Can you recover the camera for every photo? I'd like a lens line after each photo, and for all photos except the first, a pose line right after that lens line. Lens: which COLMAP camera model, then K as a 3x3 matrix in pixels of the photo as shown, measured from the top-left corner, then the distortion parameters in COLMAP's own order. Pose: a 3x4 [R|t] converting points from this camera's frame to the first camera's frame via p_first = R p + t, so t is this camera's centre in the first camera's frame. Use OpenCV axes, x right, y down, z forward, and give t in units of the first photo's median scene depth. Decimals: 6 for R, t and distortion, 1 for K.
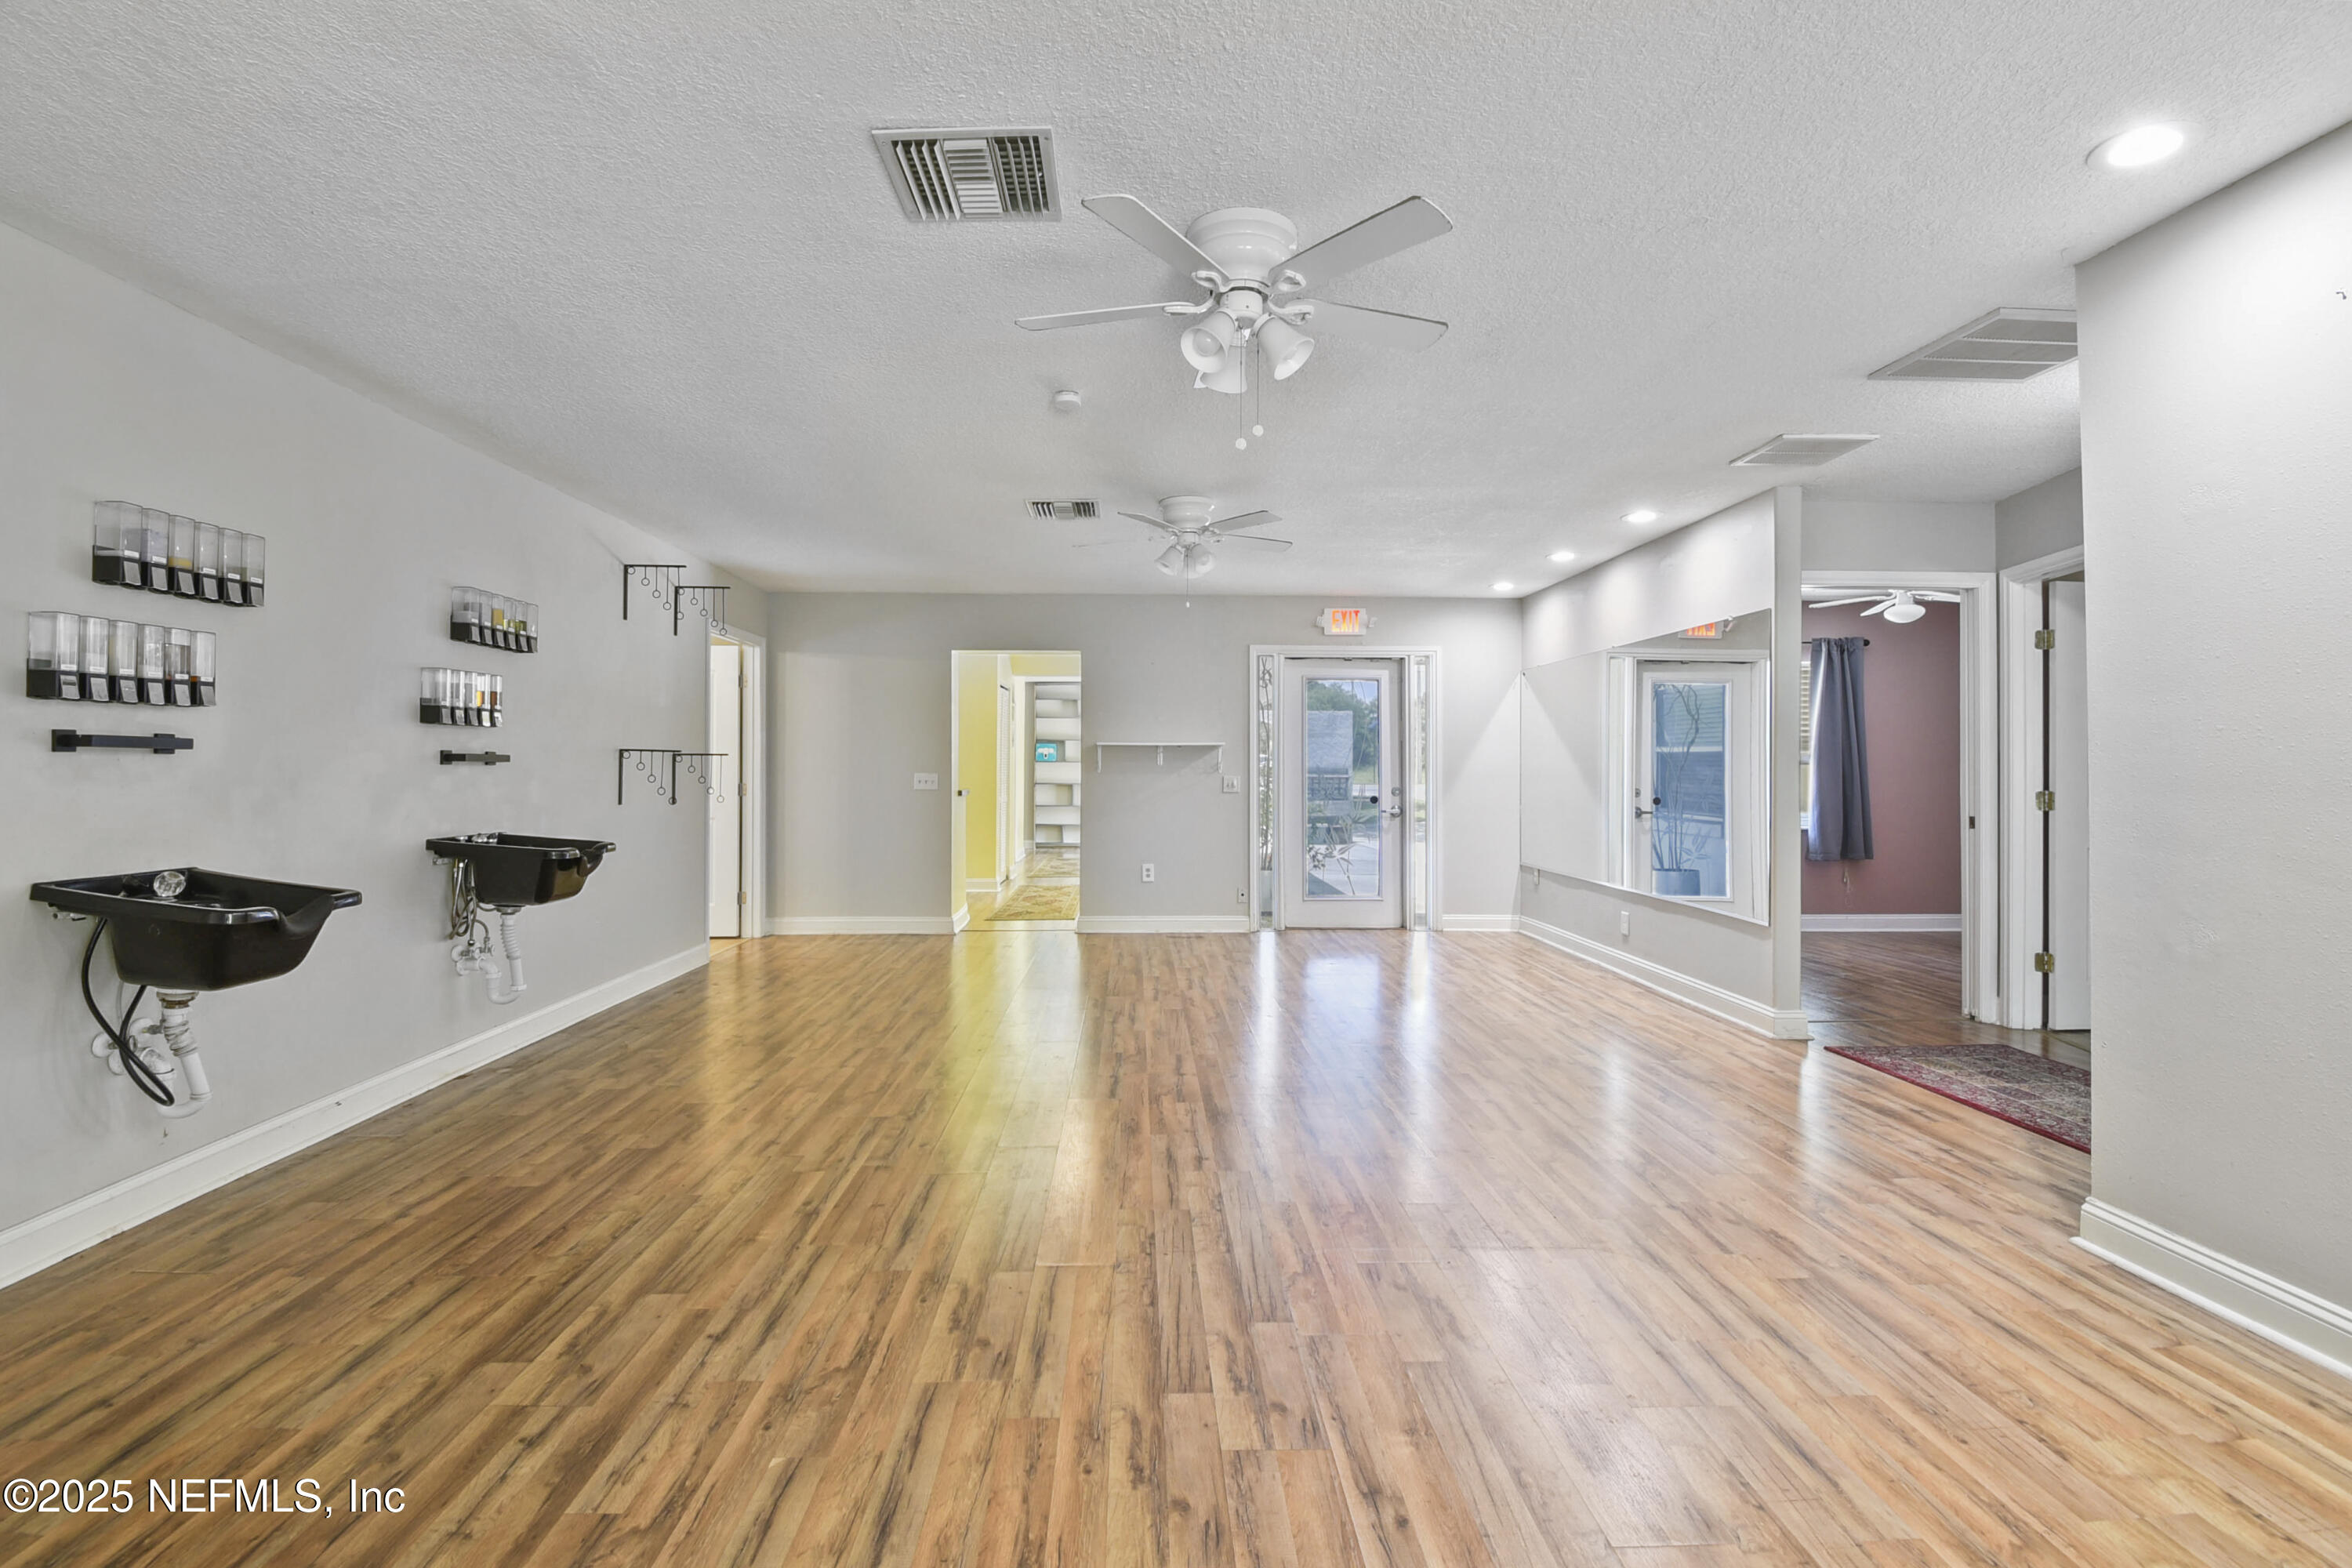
lens RADIAL K [[1040.8, 0, 1165.4], [0, 1040.8, 766.6], [0, 0, 1]] dist [-0.001122, -0.000530]
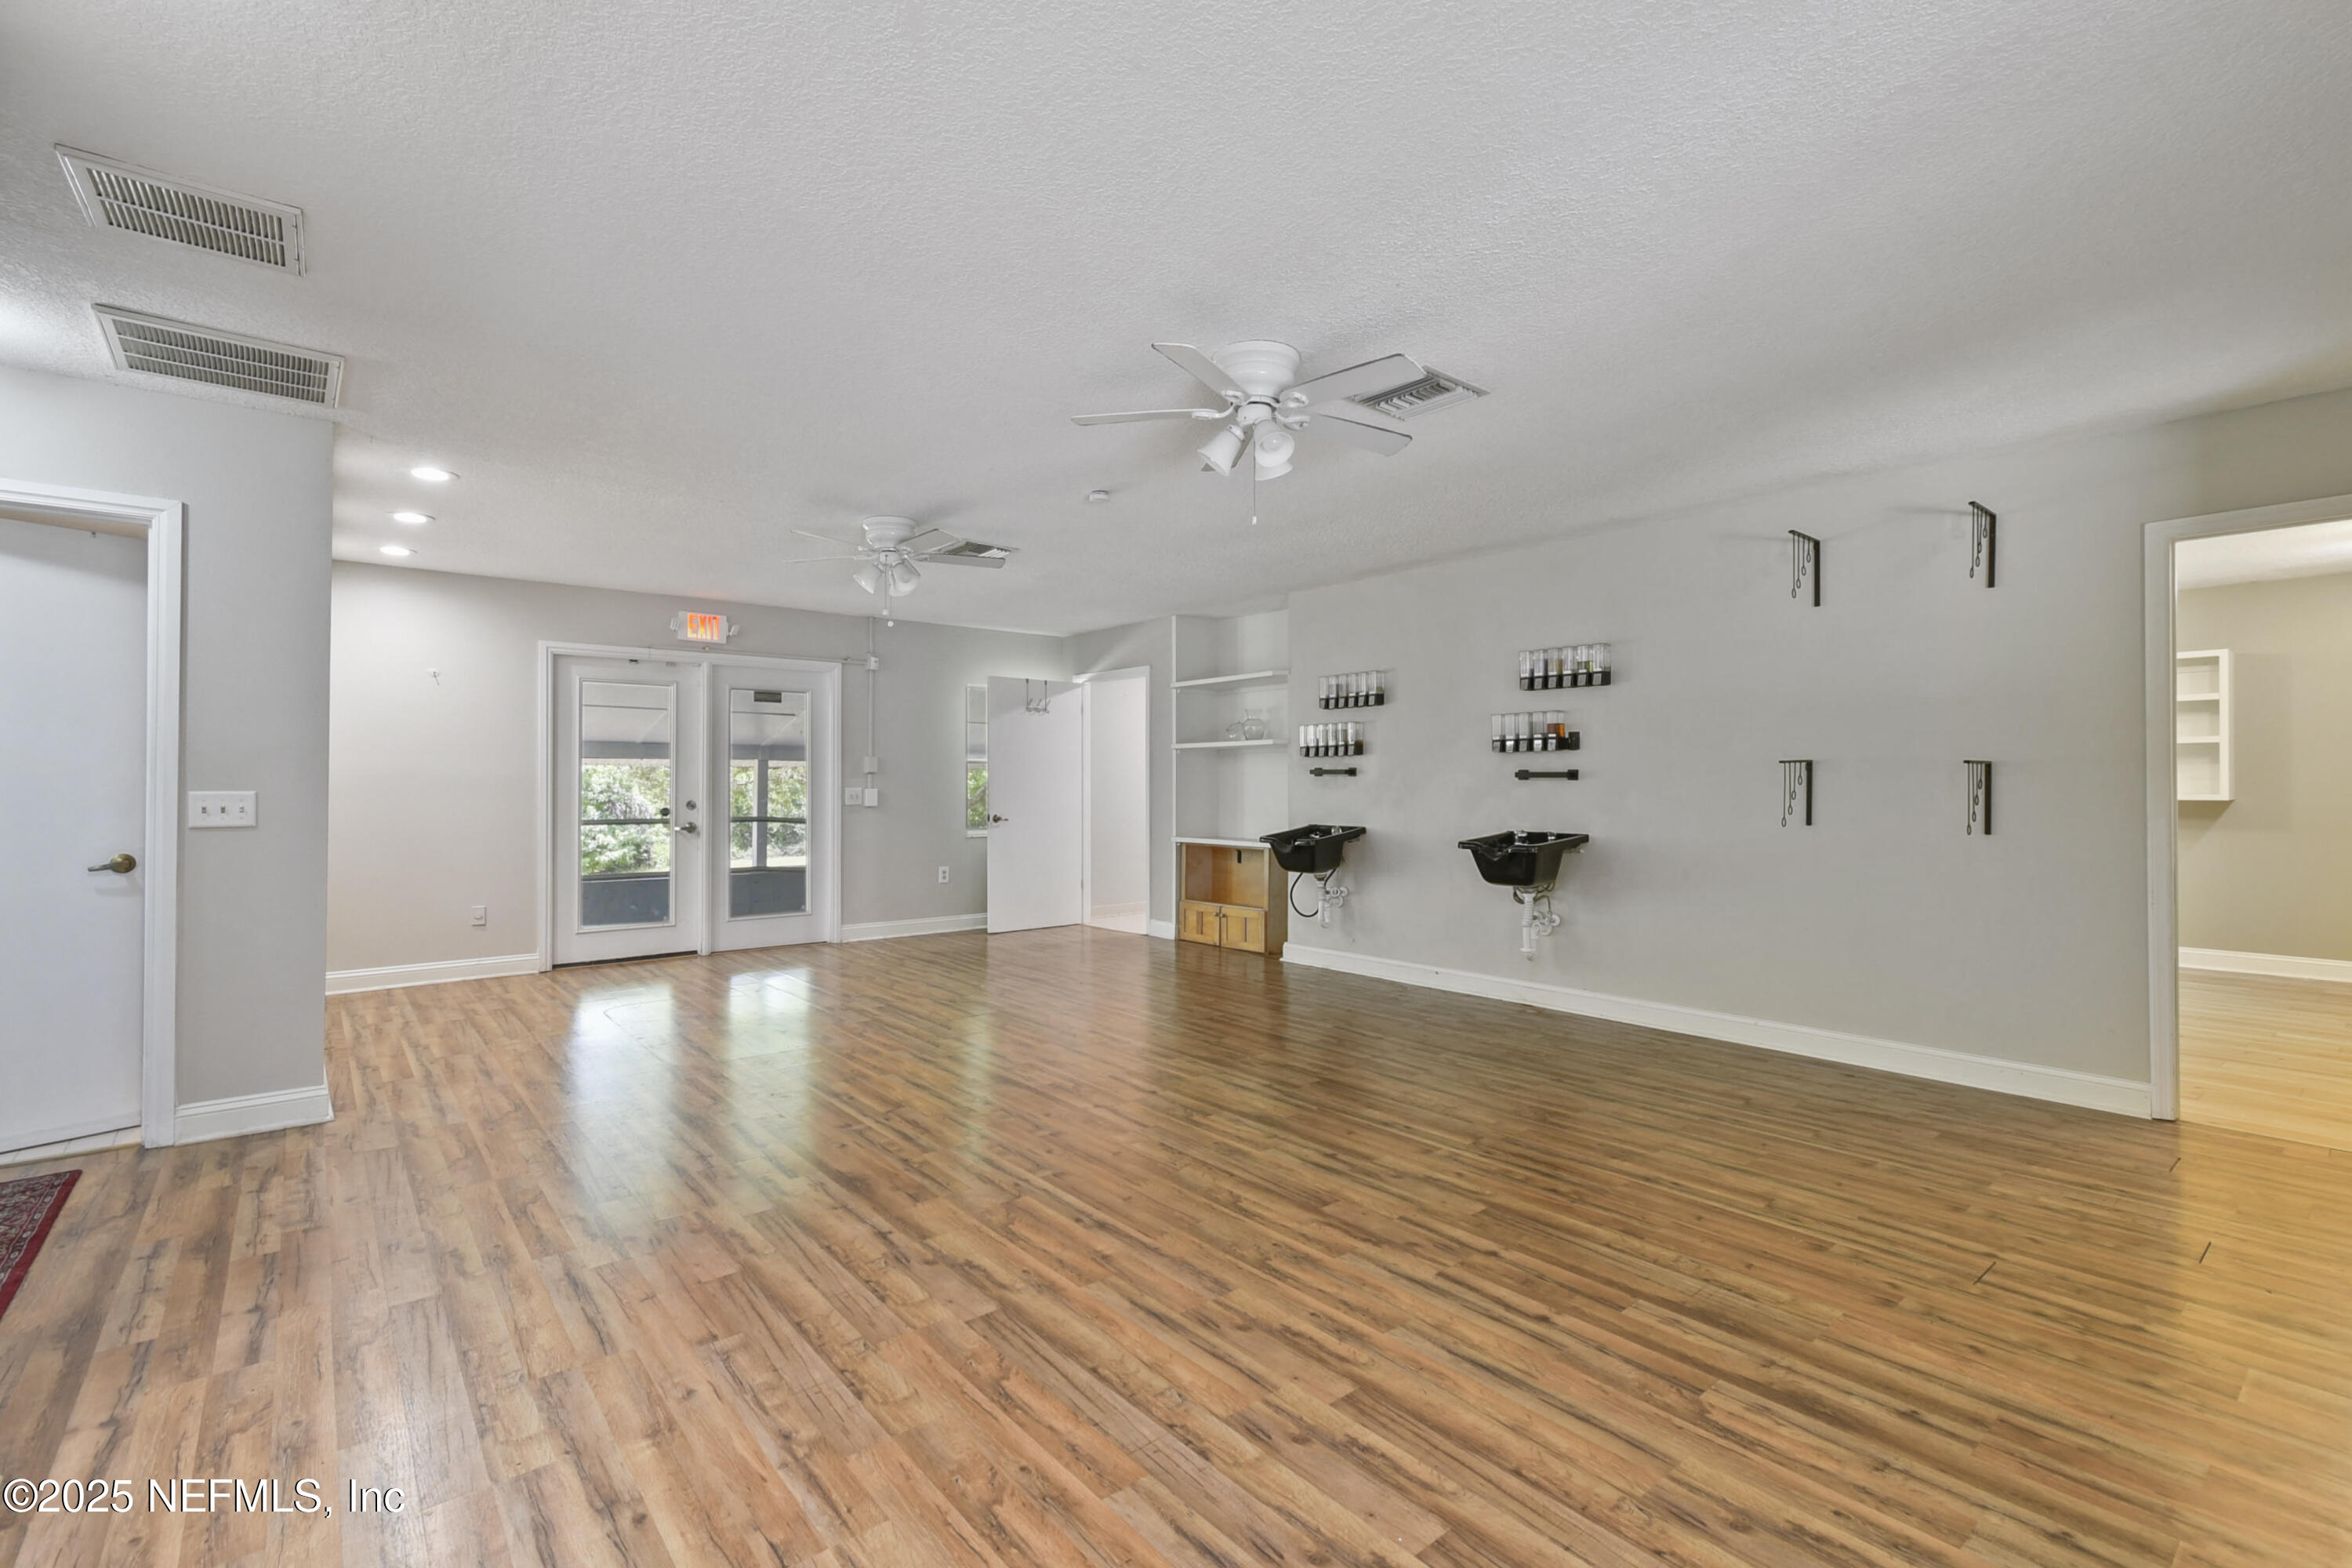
lens RADIAL K [[1026.2, 0, 1176.0], [0, 1026.2, 784.0], [0, 0, 1]] dist [0.008771, -0.000046]
pose [[-0.784794, -0.000557, -0.619756, 0.753412], [-0.004215, 0.999981, 0.004439, -0.002508], [0.619742, 0.006096, -0.784782, 2.473204]]
